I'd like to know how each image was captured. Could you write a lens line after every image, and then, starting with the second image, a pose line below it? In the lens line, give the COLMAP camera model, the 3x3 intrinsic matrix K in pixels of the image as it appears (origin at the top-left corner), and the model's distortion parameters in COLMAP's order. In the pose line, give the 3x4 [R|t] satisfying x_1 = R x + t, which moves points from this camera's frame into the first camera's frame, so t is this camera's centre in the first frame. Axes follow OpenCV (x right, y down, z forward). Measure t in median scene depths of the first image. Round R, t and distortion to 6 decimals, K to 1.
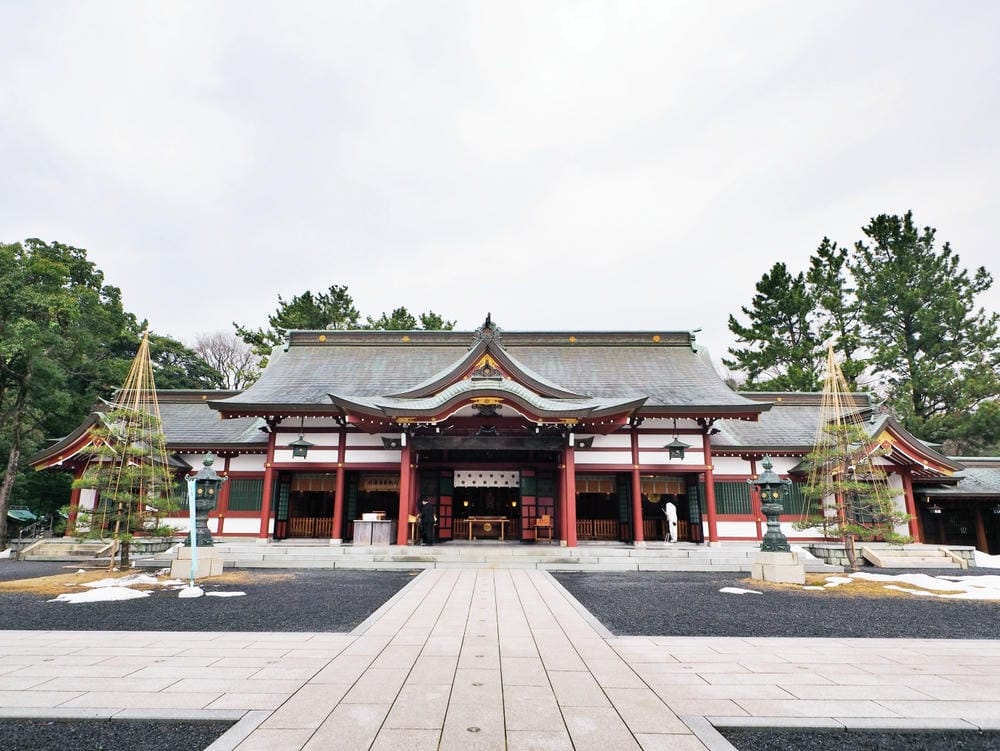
lens RADIAL K [[616.4, 0, 500.0], [0, 616.4, 375.5], [0, 0, 1]] dist [0.000077, -0.000043]
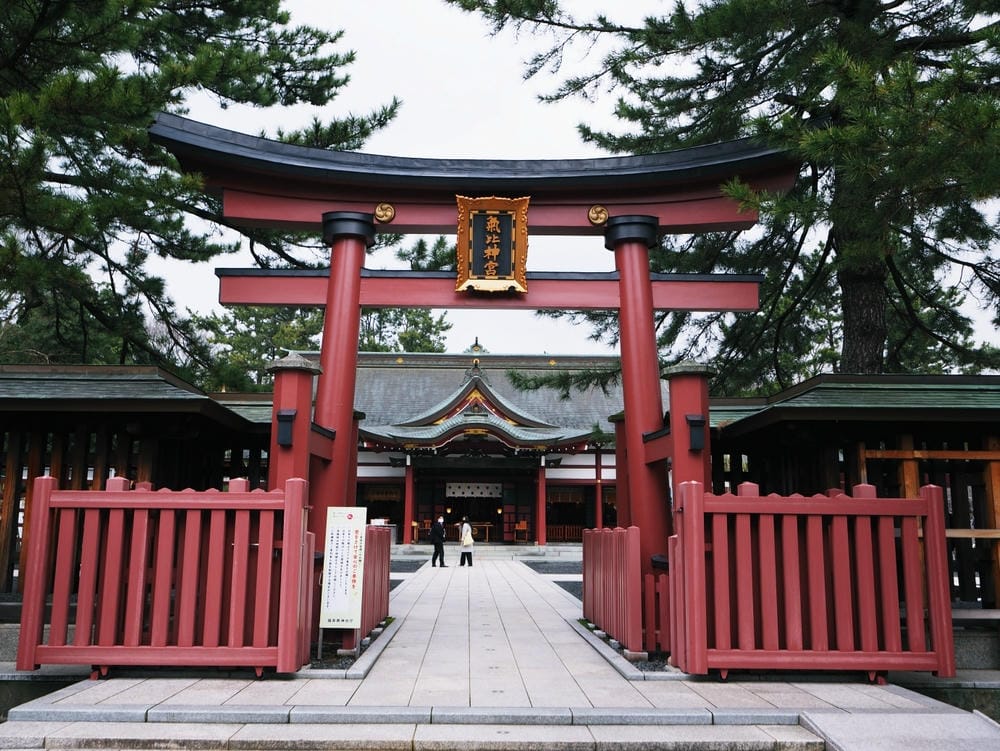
lens RADIAL K [[852.0, 0, 500.0], [0, 852.0, 375.5], [0, 0, 1]] dist [0.001992, 0.000399]
pose [[0.999846, 0.006630, 0.016271, -0.000134], [-0.007411, 0.998799, 0.048426, -0.139183], [-0.015931, -0.048539, 0.998694, -0.655756]]
